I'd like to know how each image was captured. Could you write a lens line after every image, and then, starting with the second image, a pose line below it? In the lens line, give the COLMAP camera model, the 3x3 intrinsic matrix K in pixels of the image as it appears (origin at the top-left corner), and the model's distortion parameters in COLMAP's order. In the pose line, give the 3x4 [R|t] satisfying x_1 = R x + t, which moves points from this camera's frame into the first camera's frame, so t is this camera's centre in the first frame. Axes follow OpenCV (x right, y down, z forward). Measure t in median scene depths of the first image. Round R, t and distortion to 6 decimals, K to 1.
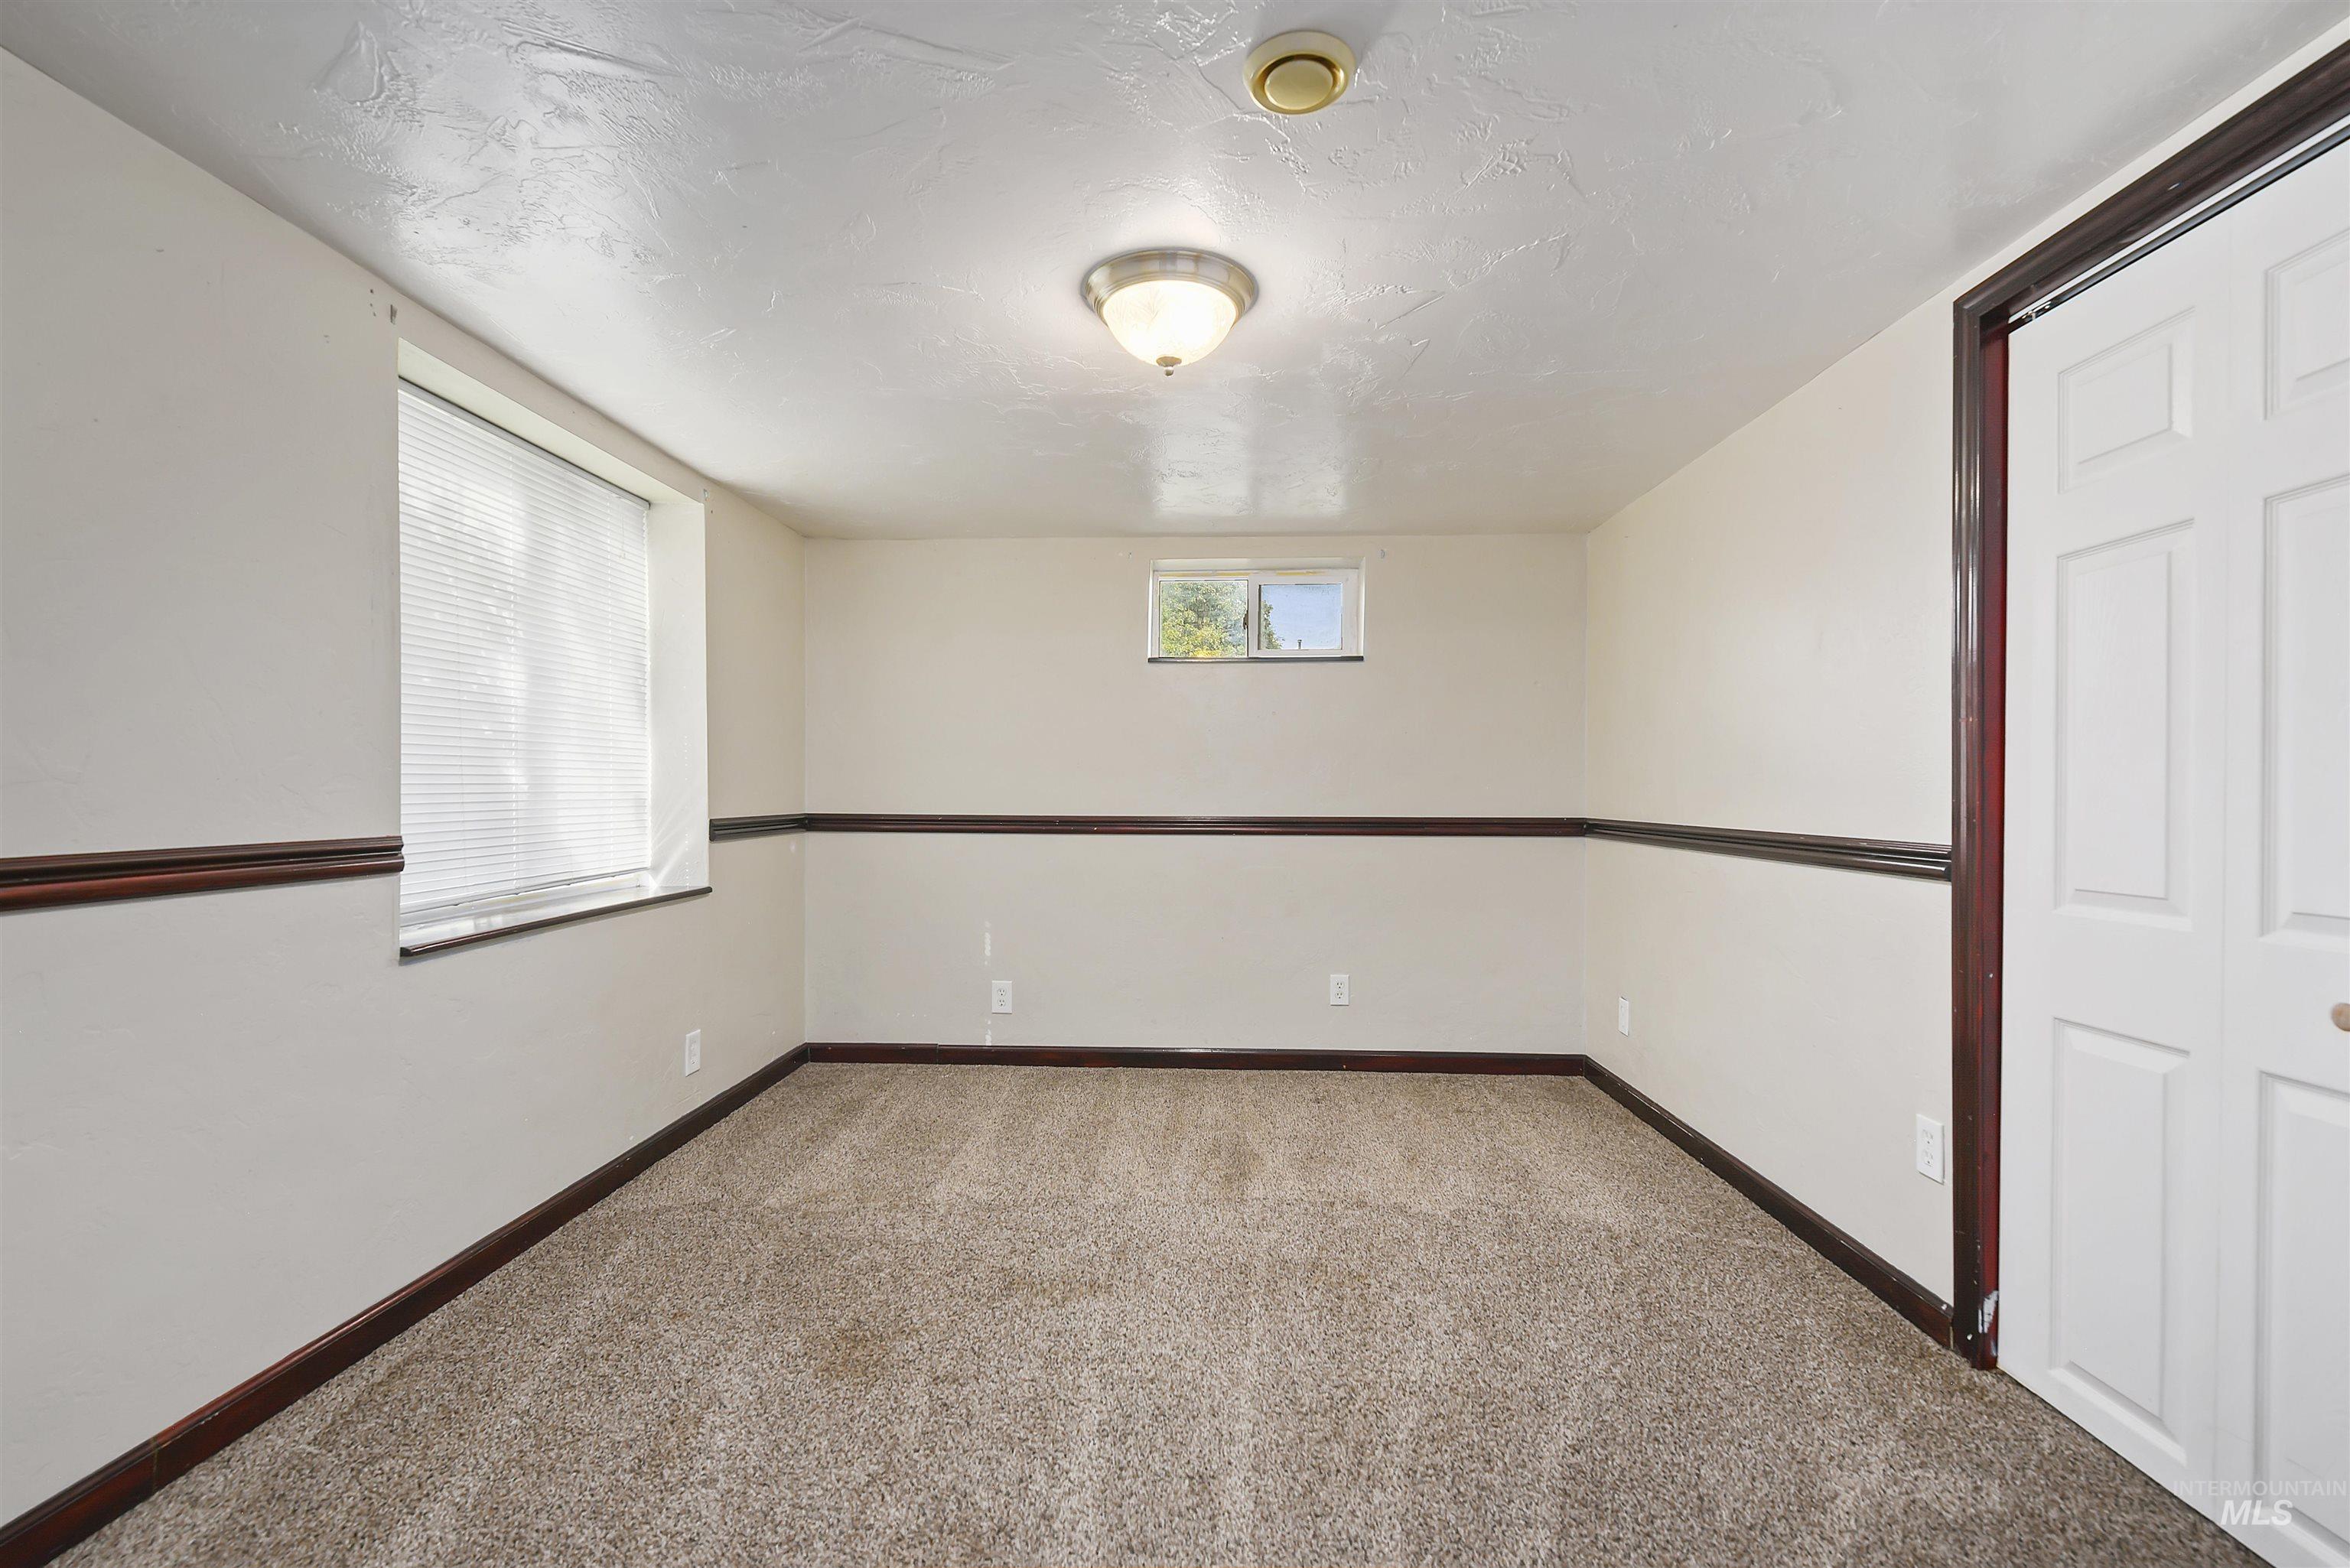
lens RADIAL K [[1002.4, 0, 1147.0], [0, 1002.4, 774.7], [0, 0, 1]] dist [0.004143, 0.000040]
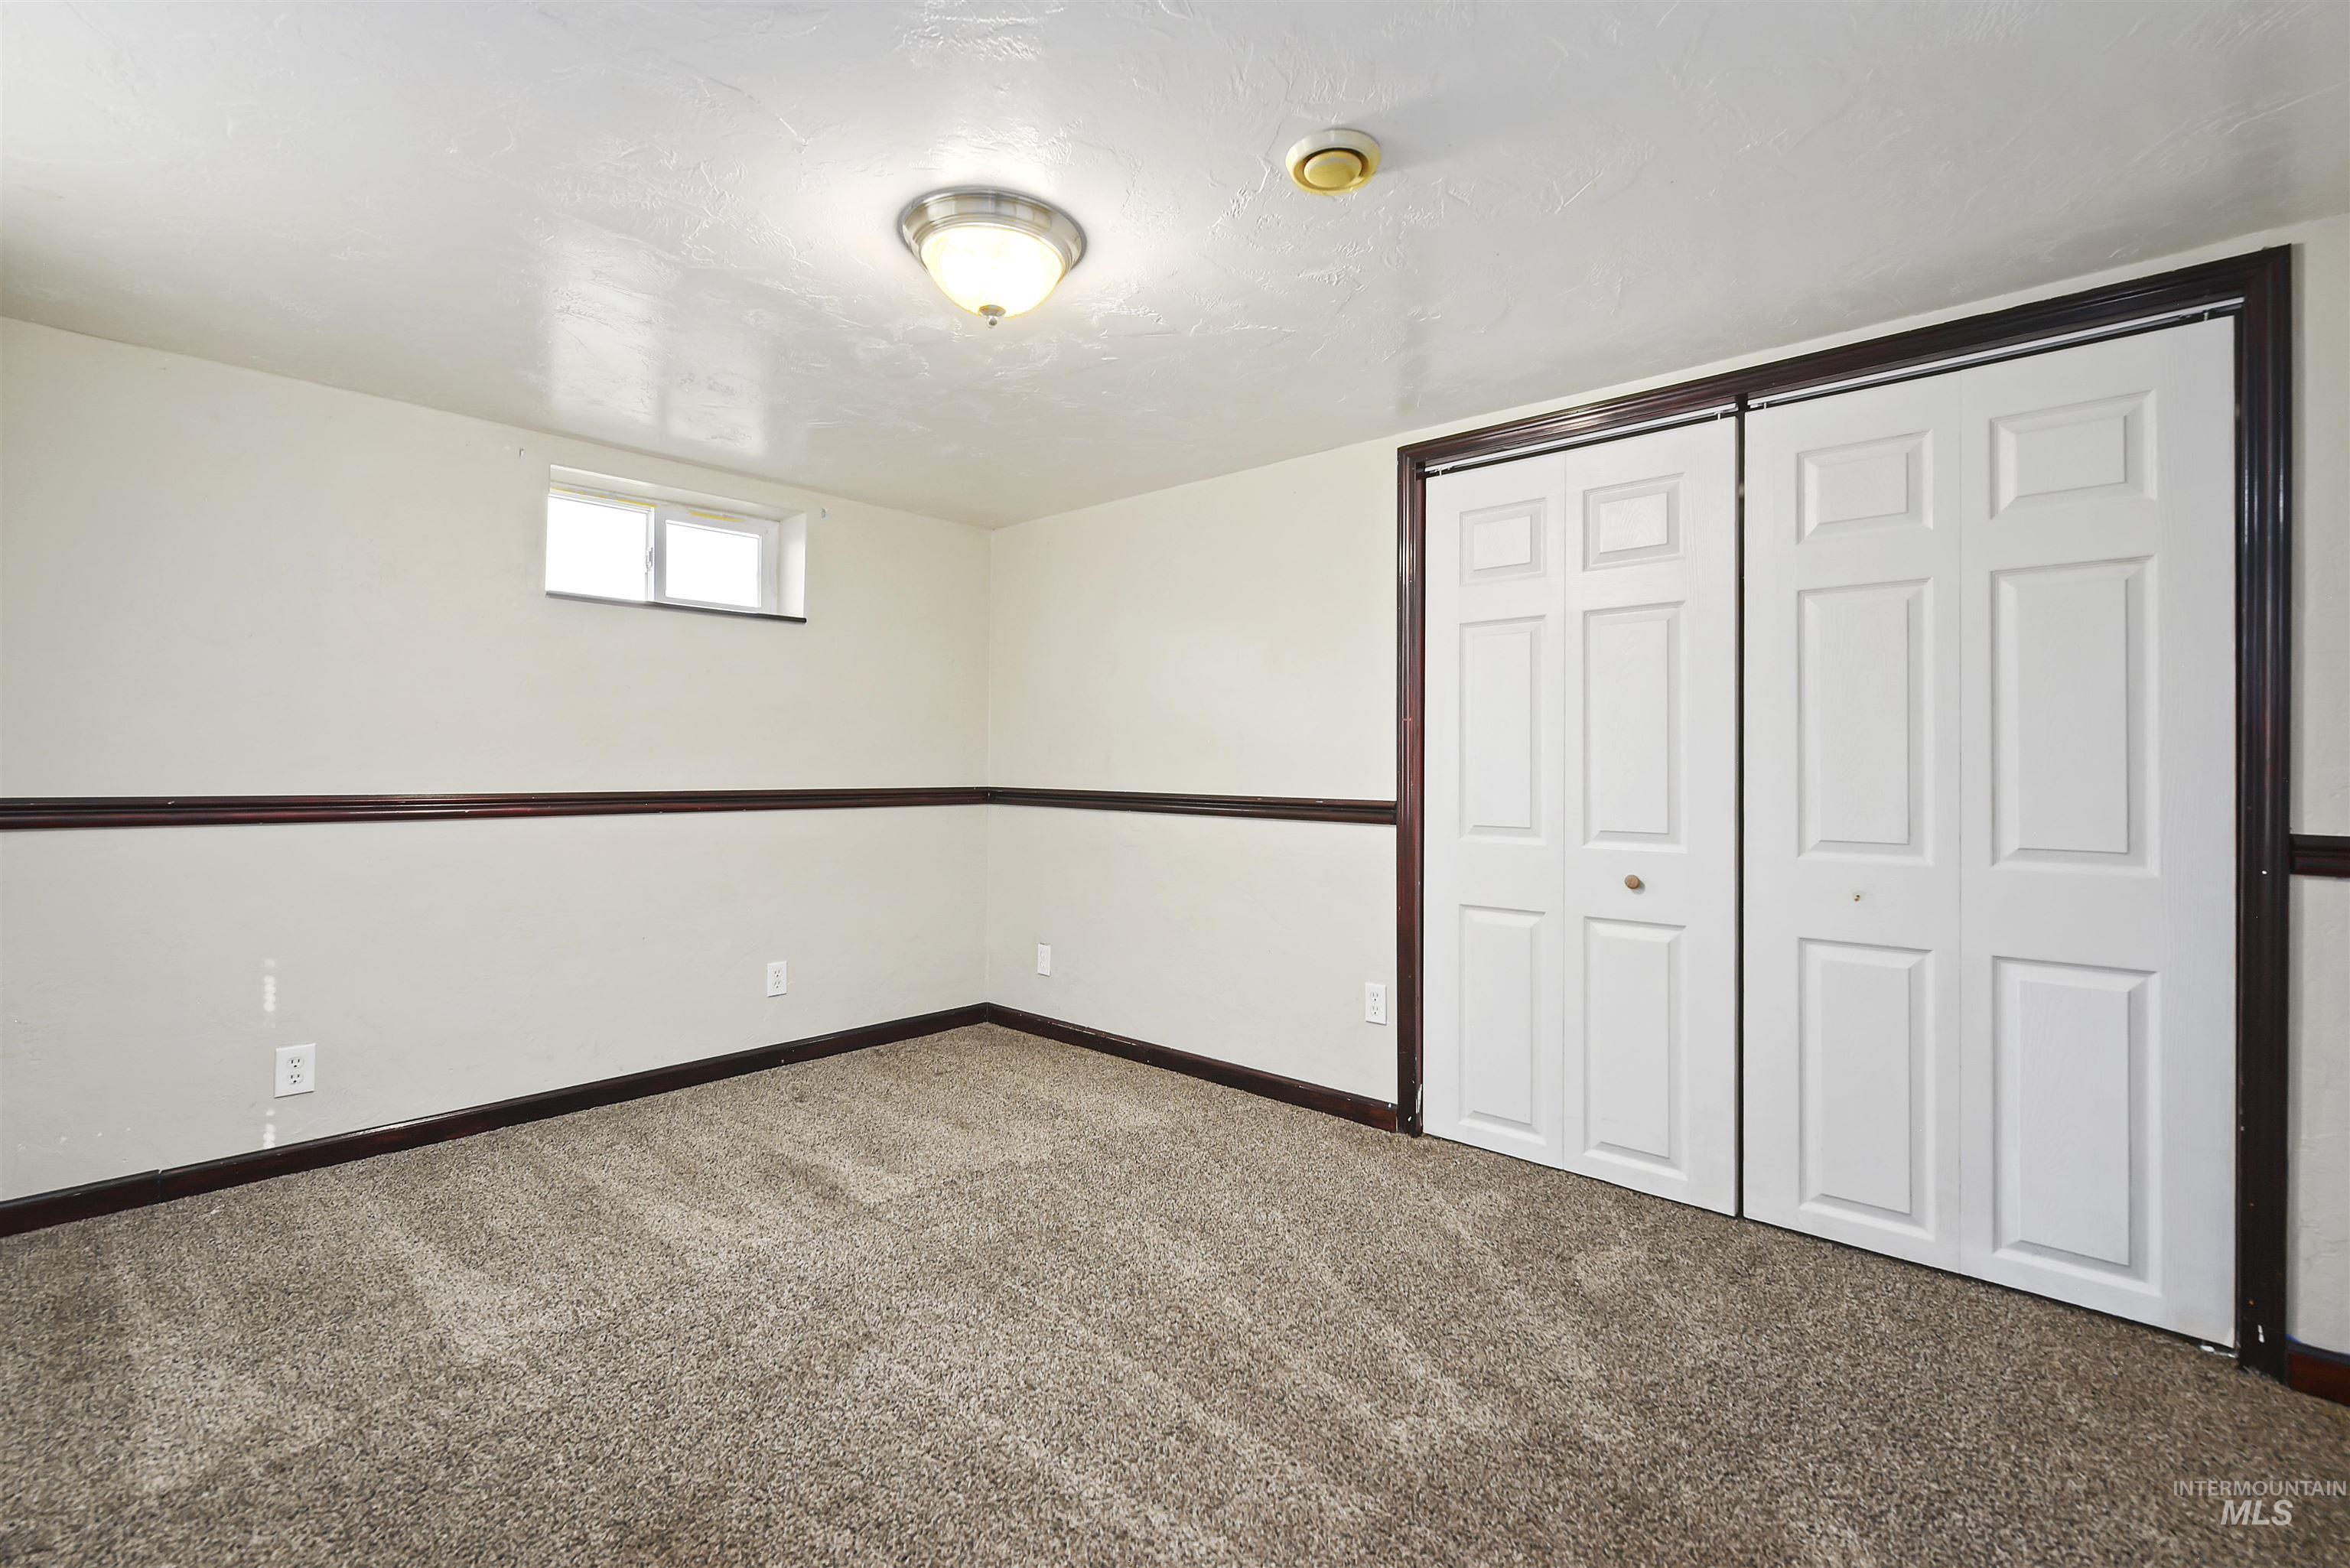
lens RADIAL K [[1057.0, 0, 1091.6], [0, 1057.0, 769.8], [0, 0, 1]] dist [0.001483, -0.000956]
pose [[0.644084, 0.000471, 0.764955, -0.459697], [-0.019381, 0.999689, 0.015703, 0.004620], [-0.764709, -0.024940, 0.643893, 0.212653]]
